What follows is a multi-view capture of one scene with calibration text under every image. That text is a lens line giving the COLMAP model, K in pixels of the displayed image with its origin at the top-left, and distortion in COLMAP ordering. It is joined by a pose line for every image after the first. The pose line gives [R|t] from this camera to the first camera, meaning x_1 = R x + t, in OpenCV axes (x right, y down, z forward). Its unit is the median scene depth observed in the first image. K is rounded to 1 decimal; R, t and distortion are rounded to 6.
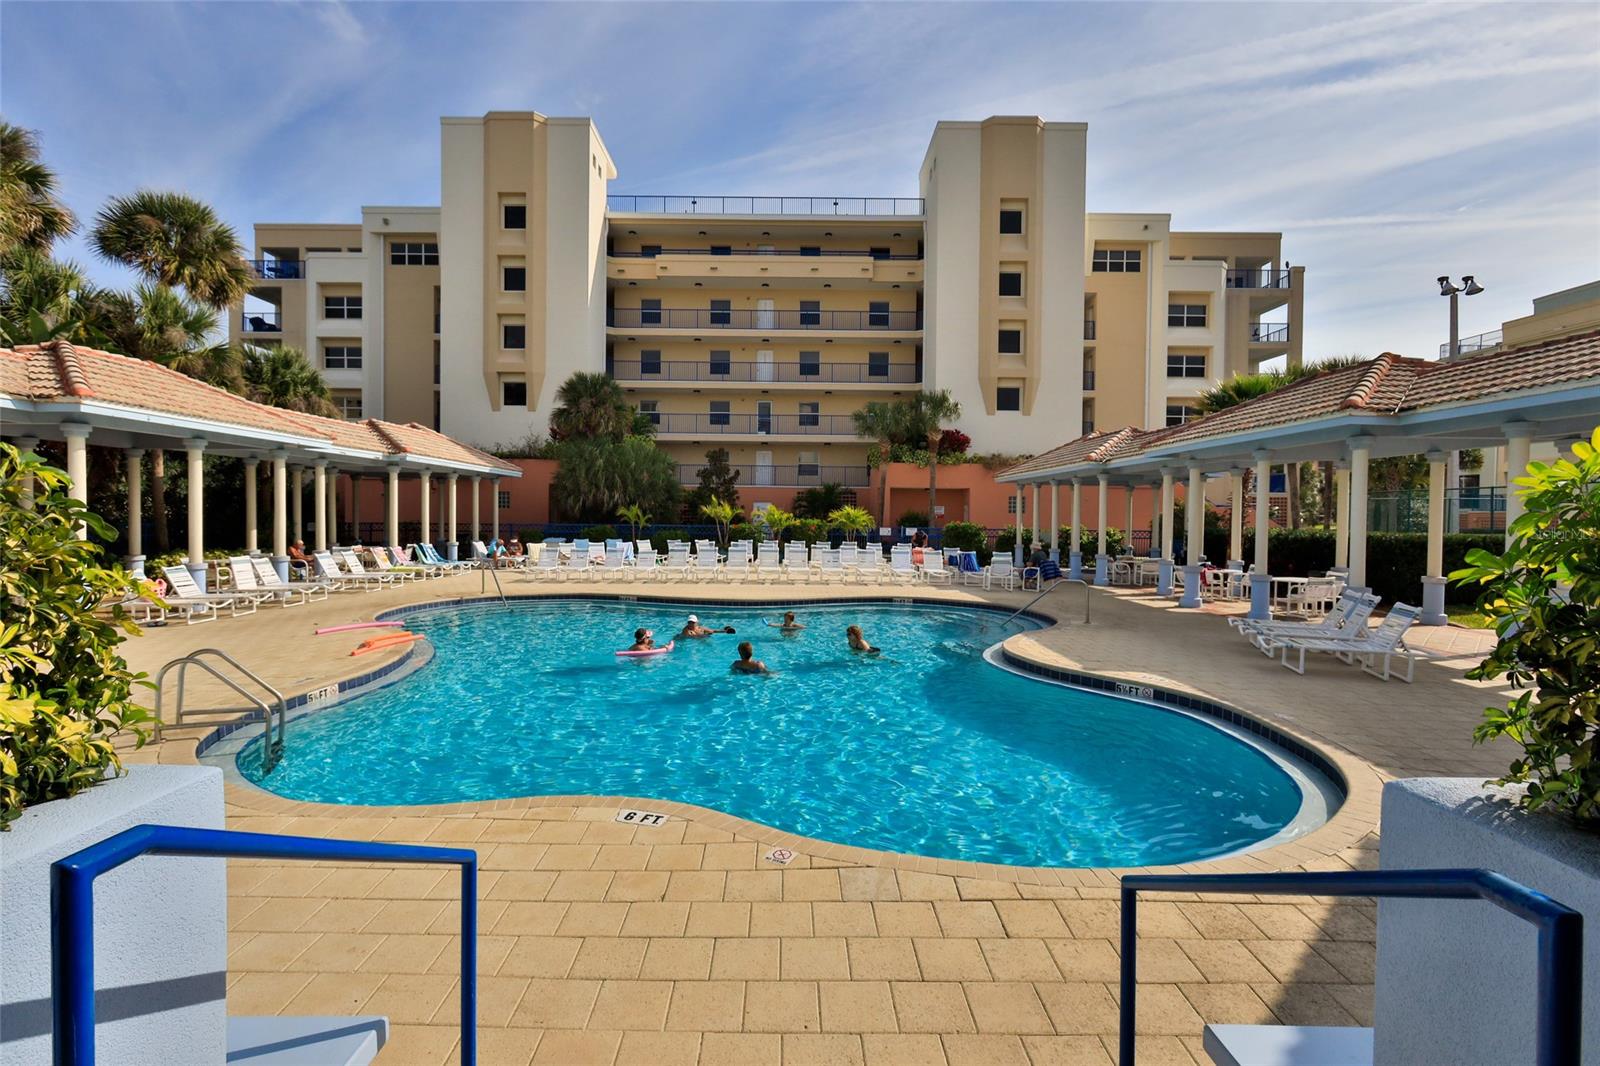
lens RADIAL K [[968.1, 0, 802.5], [0, 968.1, 535.9], [0, 0, 1]] dist [-0.005562, -0.000235]
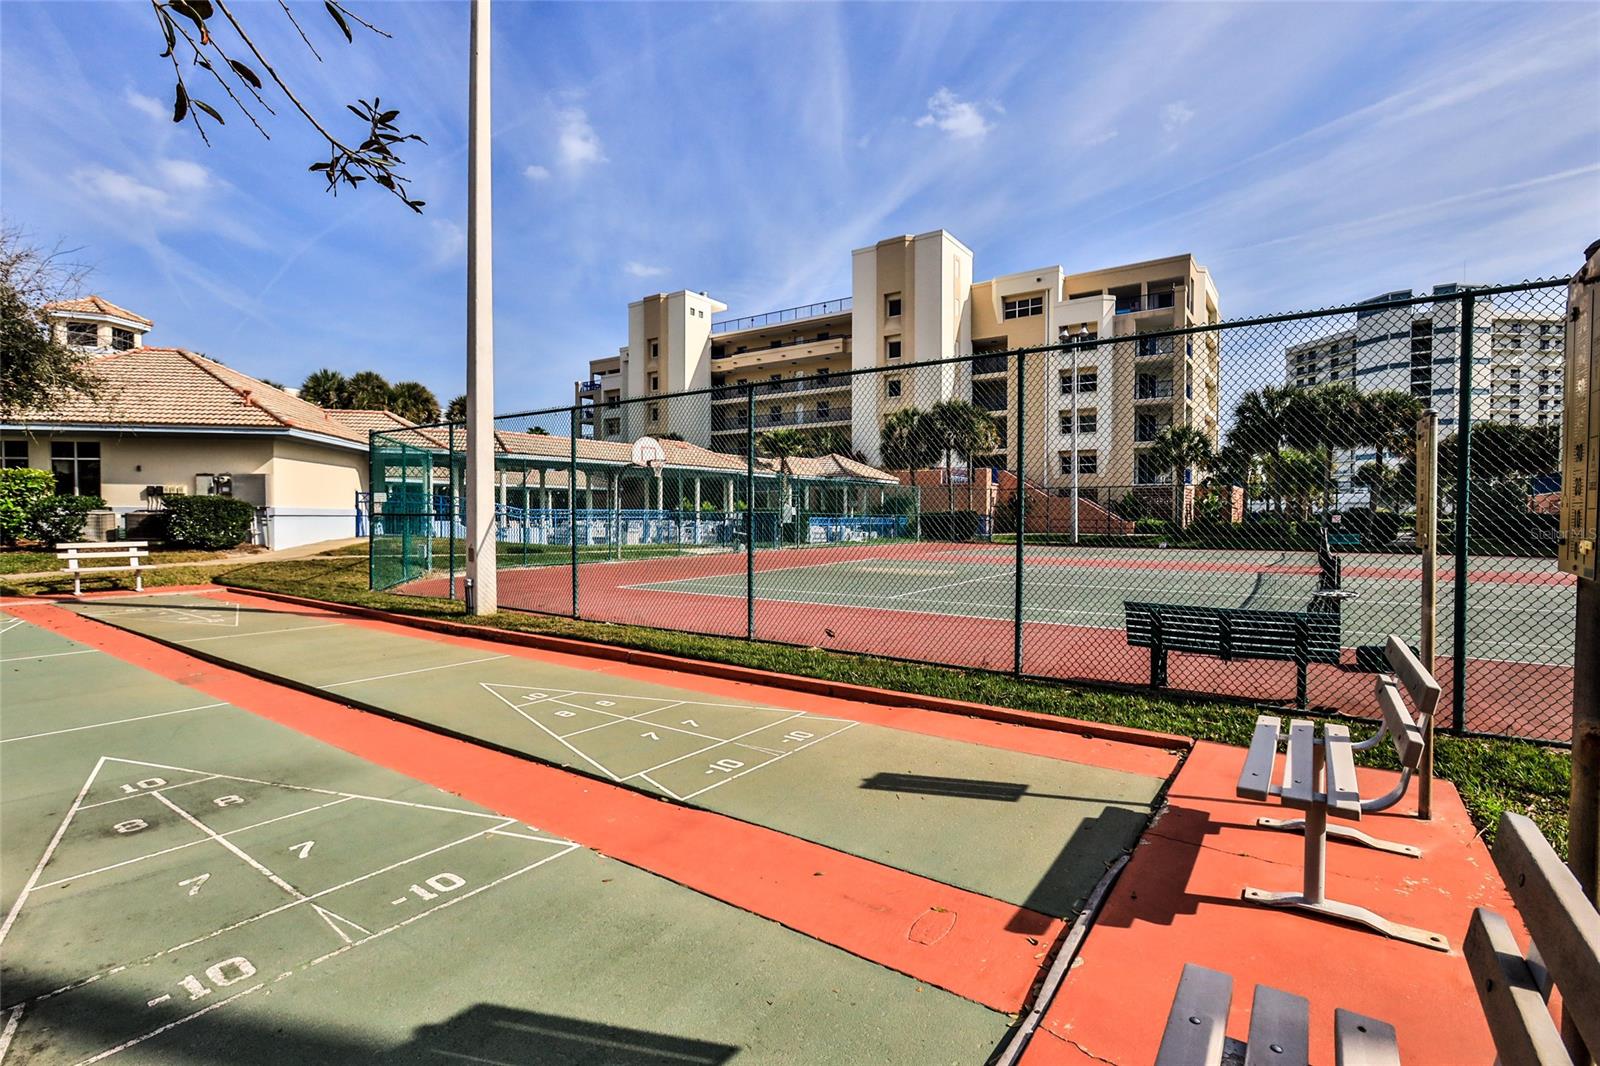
lens RADIAL K [[742.9, 0, 797.7], [0, 742.9, 528.7], [0, 0, 1]] dist [0.000024, -0.000066]
pose [[0.806184, 0.003413, -0.591655, 0.674516], [-0.004689, 0.999989, -0.000620, 0.011734], [0.591646, 0.003274, 0.806191, 0.023370]]
